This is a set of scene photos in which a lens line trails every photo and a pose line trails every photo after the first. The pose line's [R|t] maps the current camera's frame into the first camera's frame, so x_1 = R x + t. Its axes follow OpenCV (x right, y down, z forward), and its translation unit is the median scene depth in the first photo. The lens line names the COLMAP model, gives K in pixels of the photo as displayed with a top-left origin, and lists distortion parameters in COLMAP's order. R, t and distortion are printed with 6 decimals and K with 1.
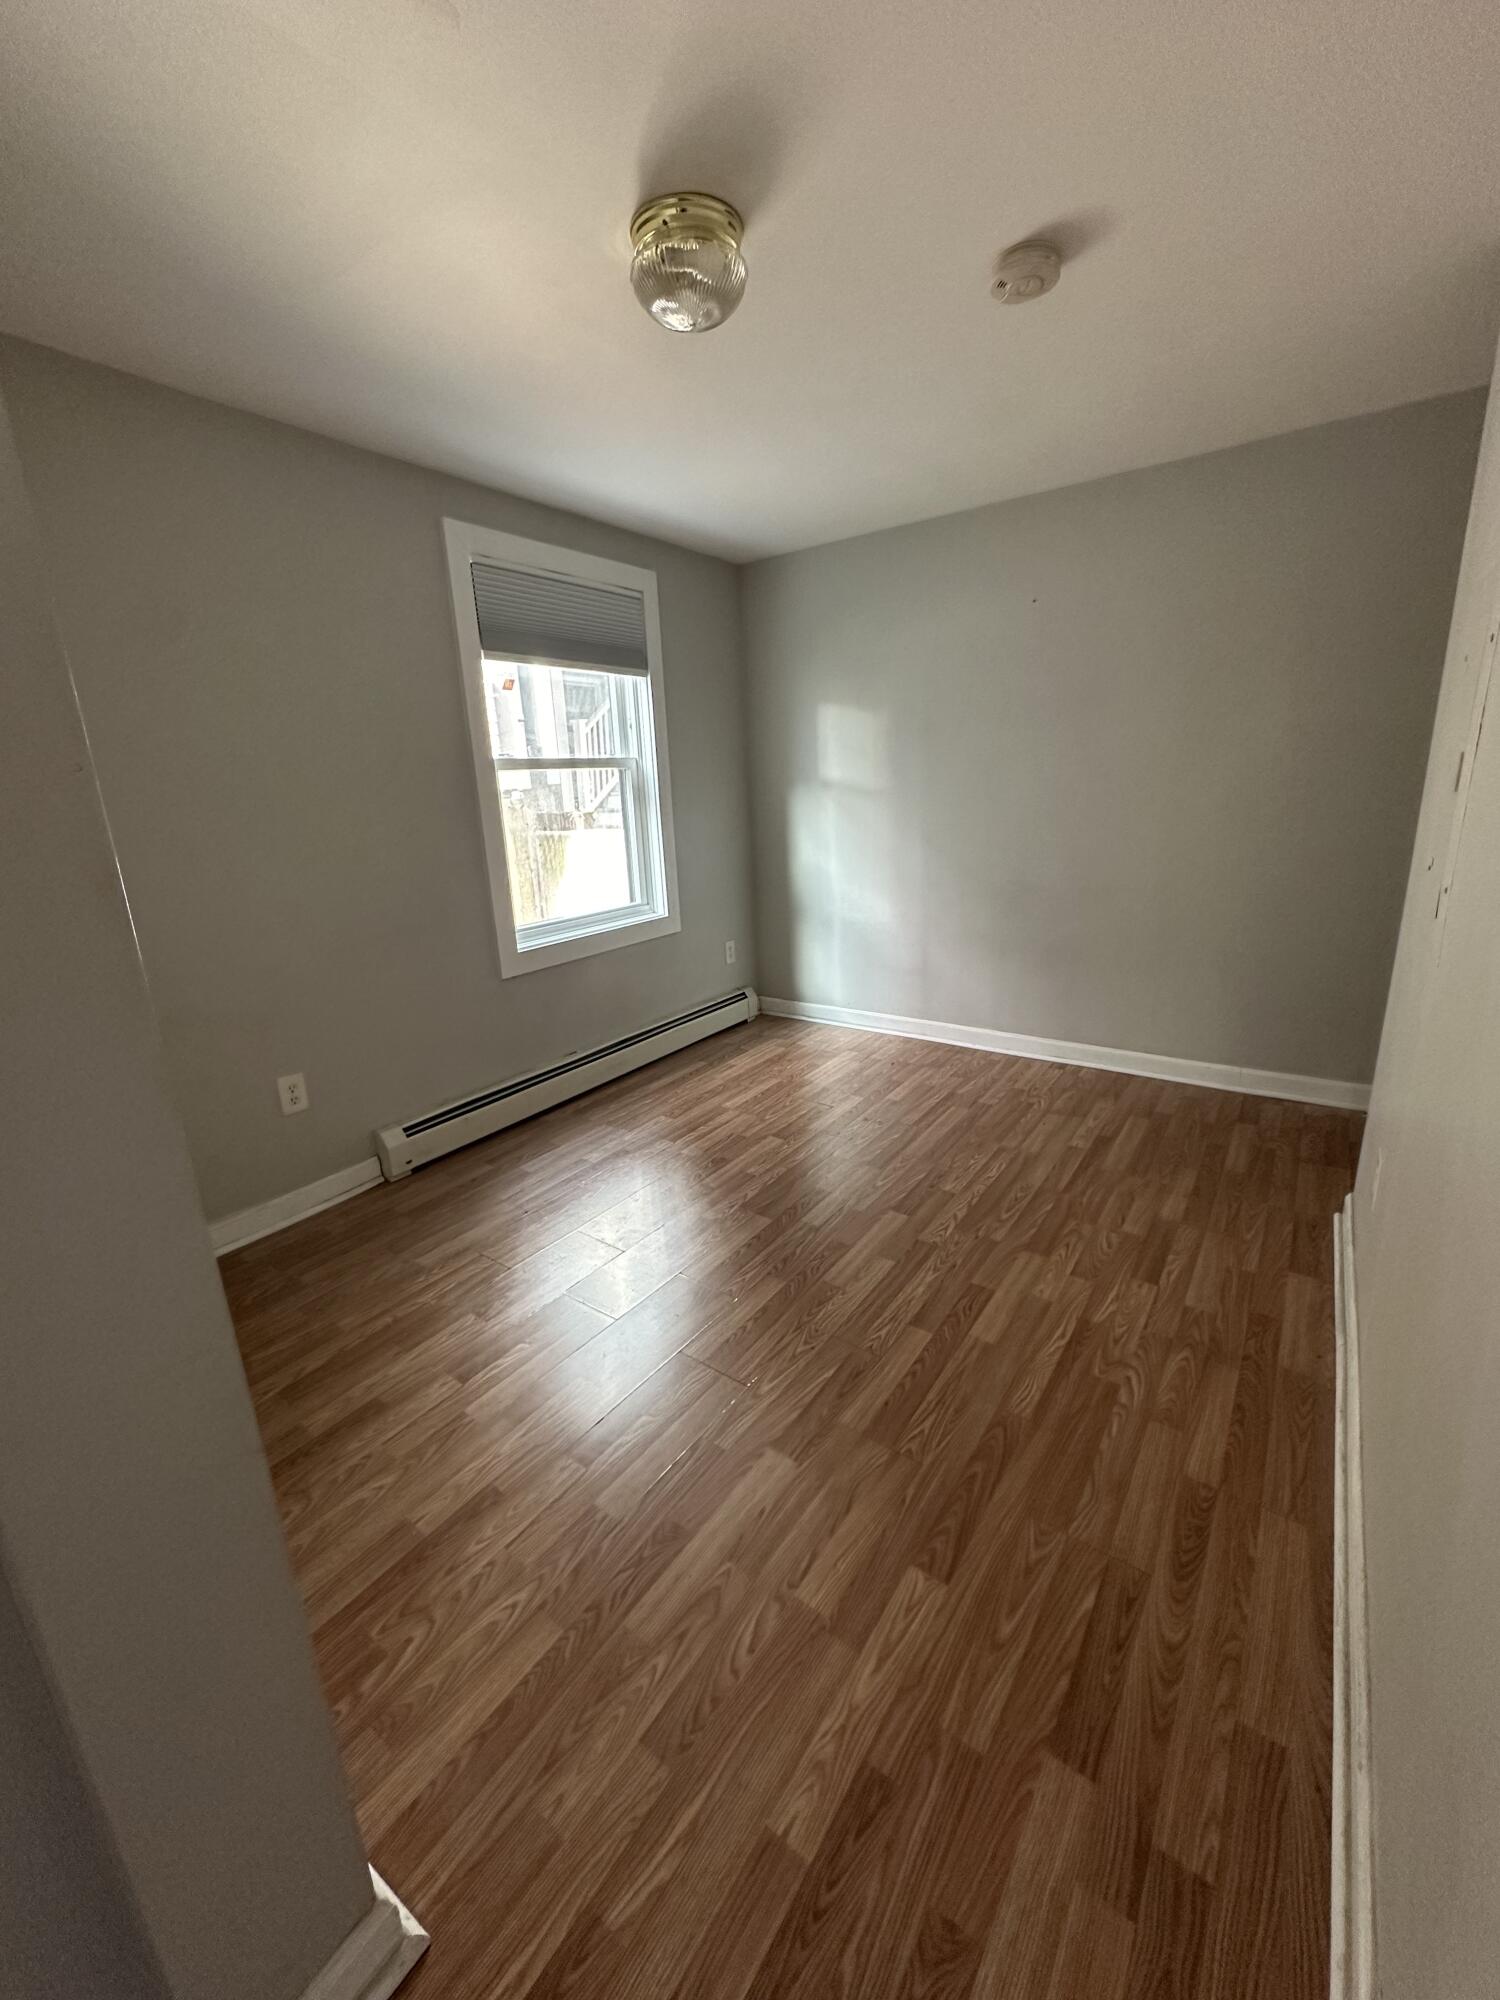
lens RADIAL K [[809.2, 0, 747.5], [0, 809.2, 997.4], [0, 0, 1]] dist [-0.002680, -0.001466]
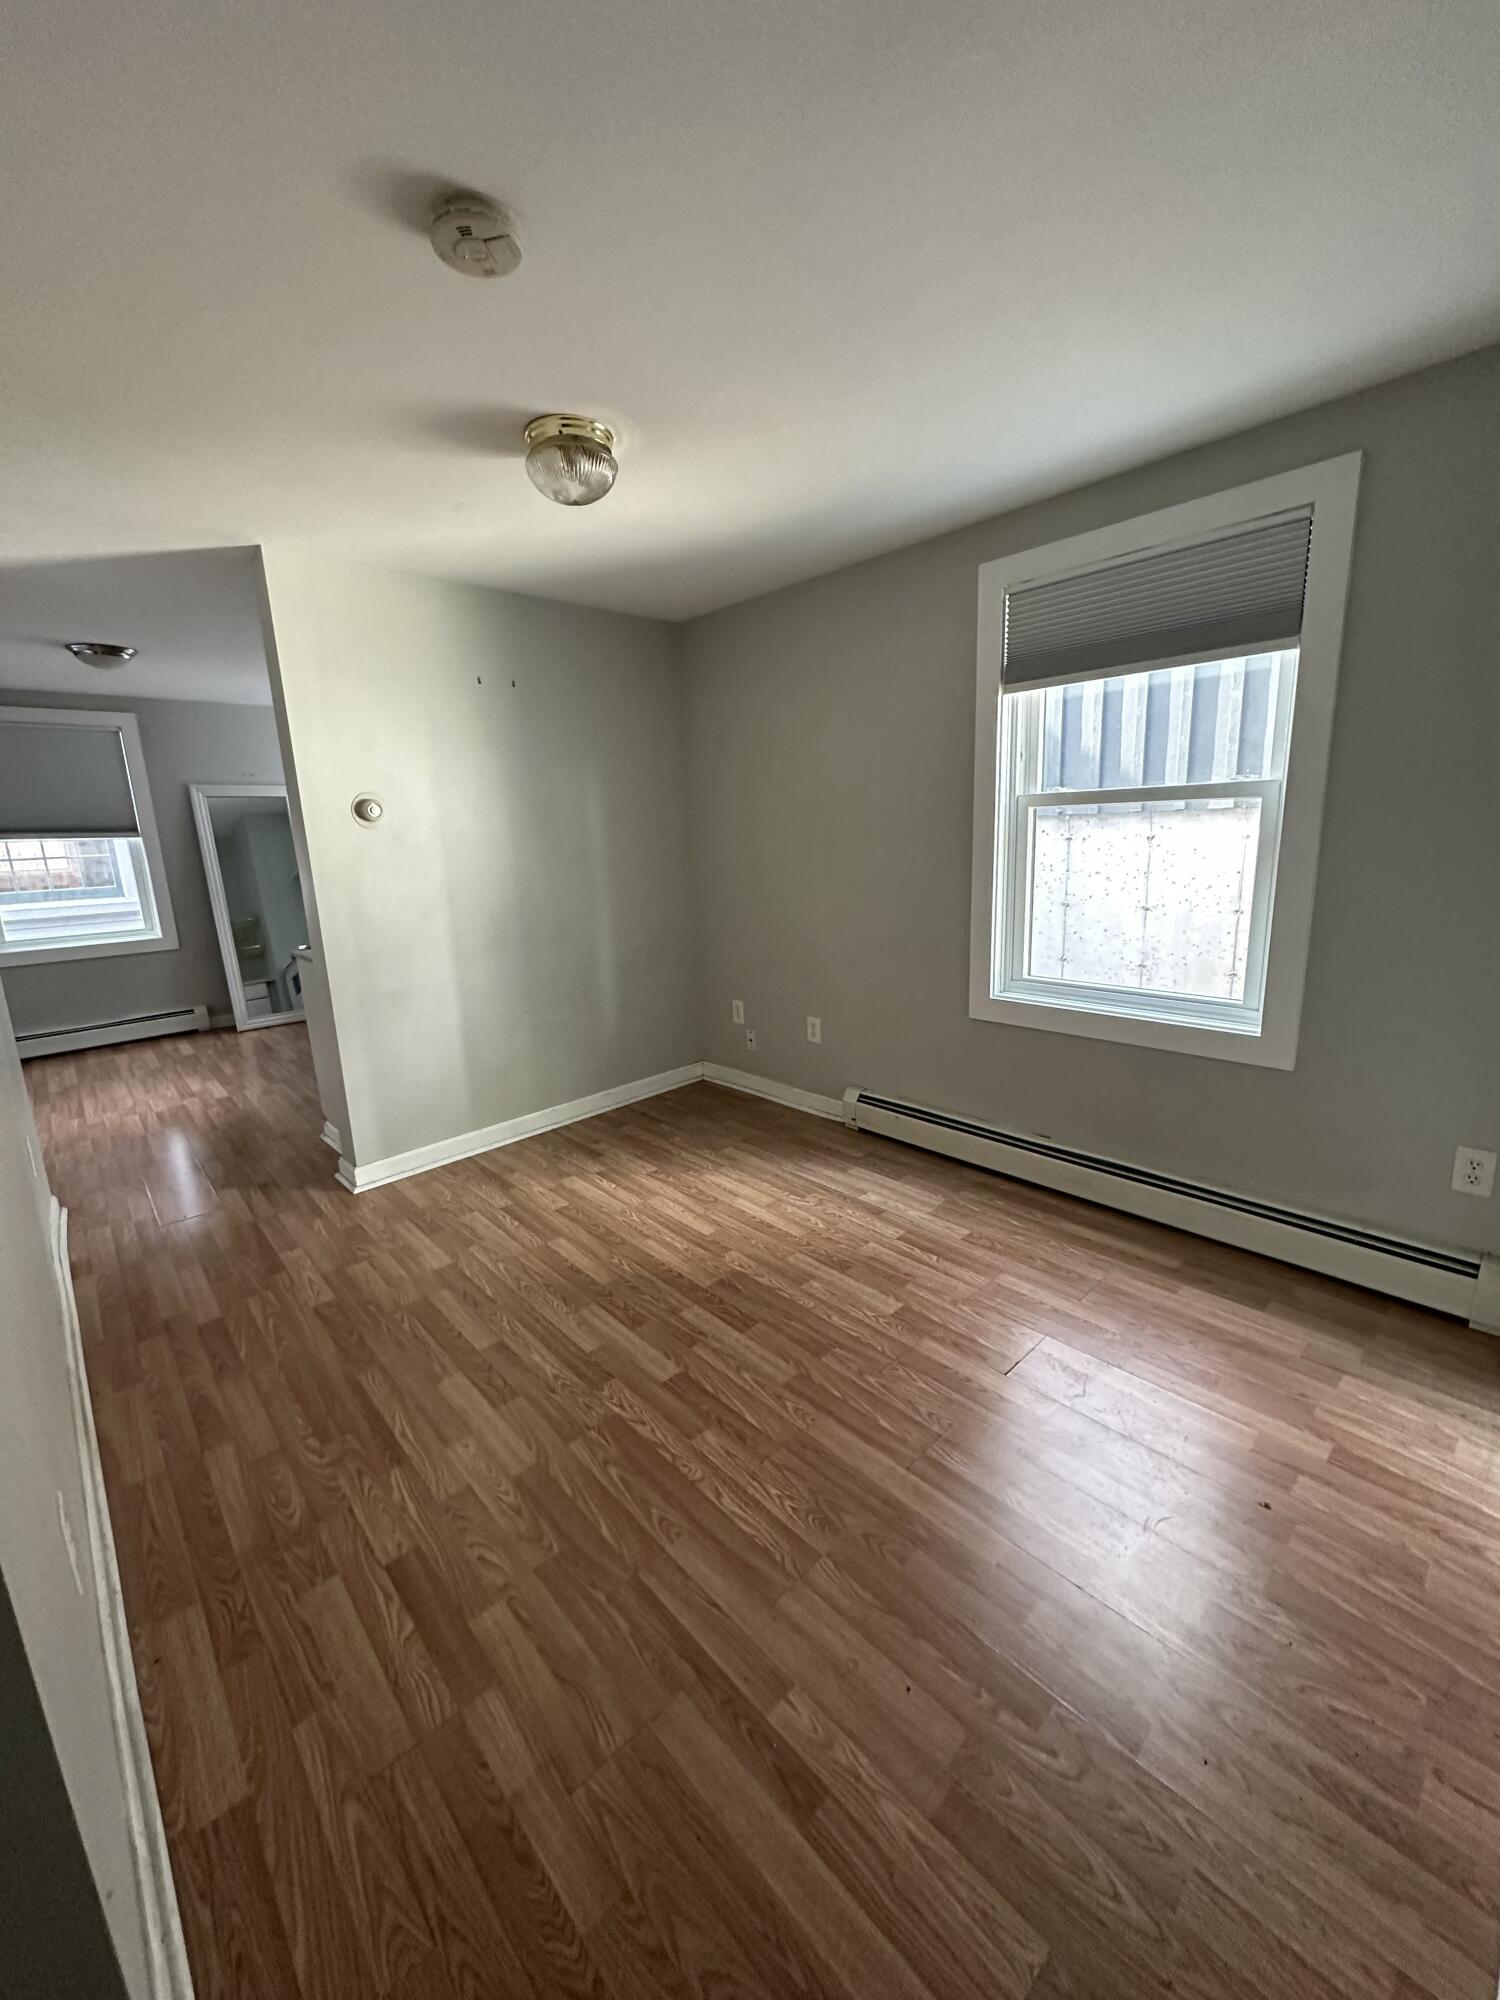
lens RADIAL K [[809.2, 0, 755.5], [0, 809.2, 997.0], [0, 0, 1]] dist [-0.002680, -0.001466]
pose [[-0.211447, 0.250018, -0.944871, 0.909164], [-0.209084, 0.932780, 0.293608, -0.375588], [0.954764, 0.259640, -0.144959, 1.177495]]
